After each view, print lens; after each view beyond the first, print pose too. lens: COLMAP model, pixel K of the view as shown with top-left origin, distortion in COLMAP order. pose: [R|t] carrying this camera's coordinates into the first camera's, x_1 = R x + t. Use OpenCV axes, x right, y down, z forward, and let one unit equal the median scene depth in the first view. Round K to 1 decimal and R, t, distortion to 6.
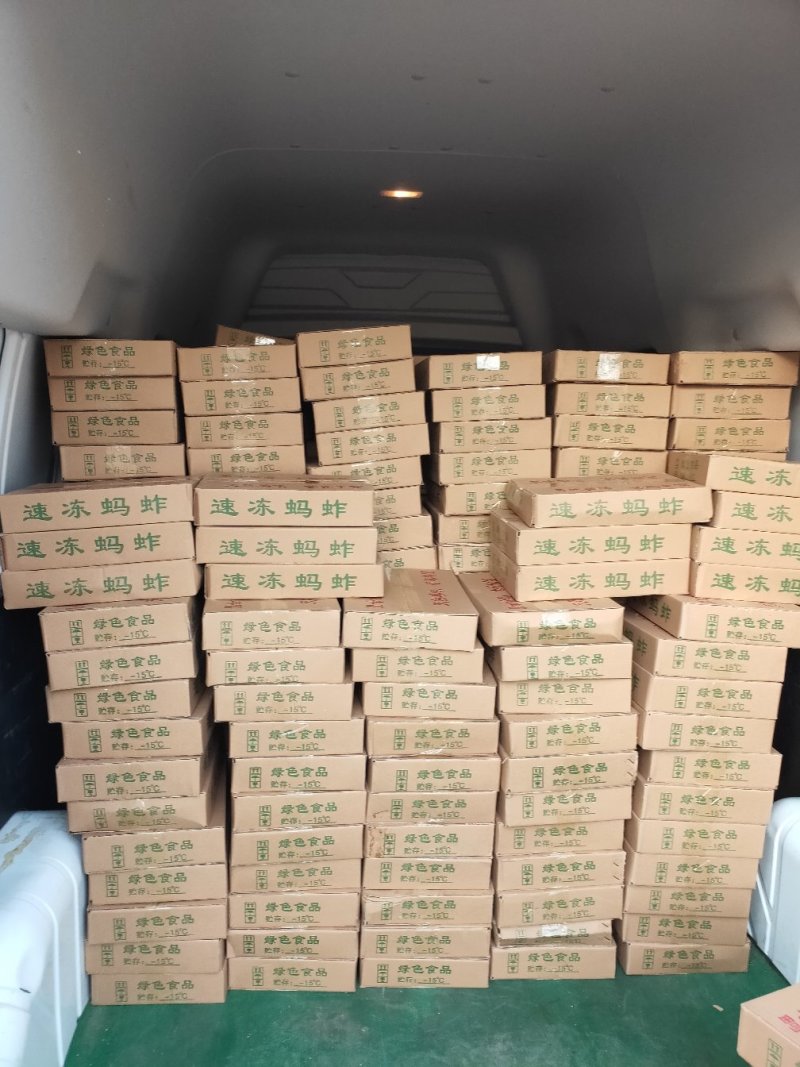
lens RADIAL K [[725.4, 0, 400.0], [0, 725.4, 533.5], [0, 0, 1]] dist [-0.000852, -0.003289]
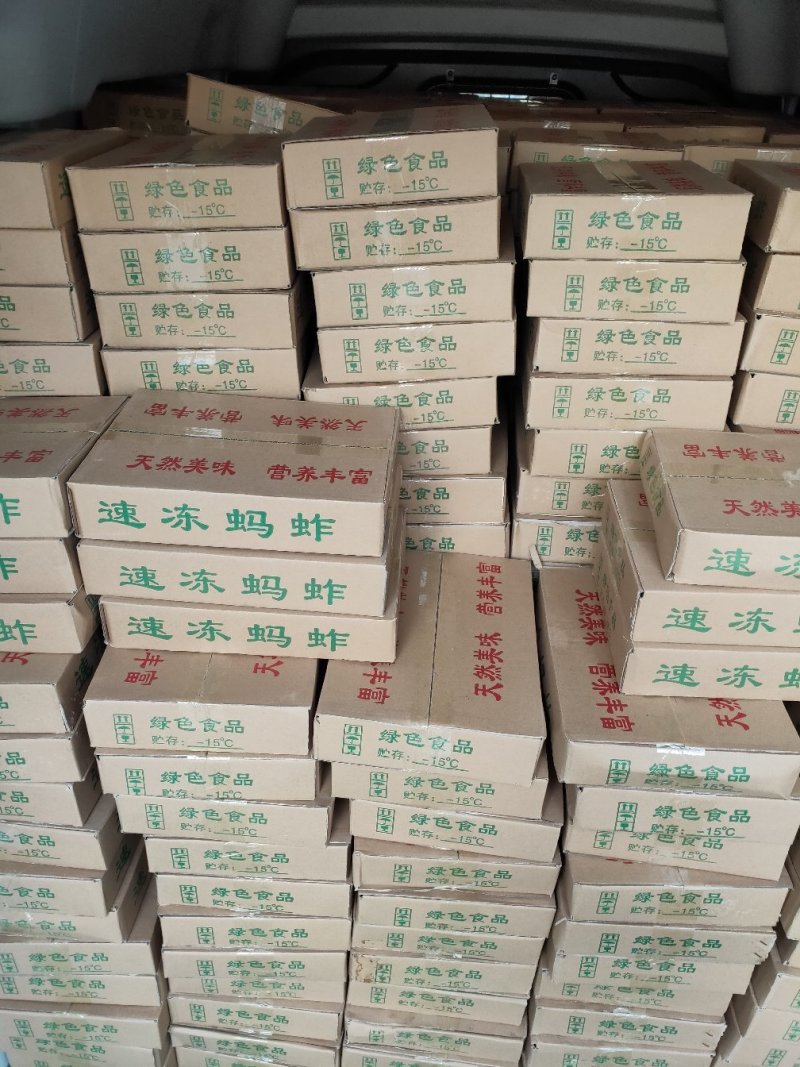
lens RADIAL K [[799.2, 0, 412.4], [0, 799.2, 533.4], [0, 0, 1]] dist [-0.023770, 0.001142]
pose [[0.987349, 0.107165, -0.116864, 0.057017], [-0.060151, 0.935087, 0.349277, -0.242092], [0.146708, -0.337829, 0.929703, 0.420408]]
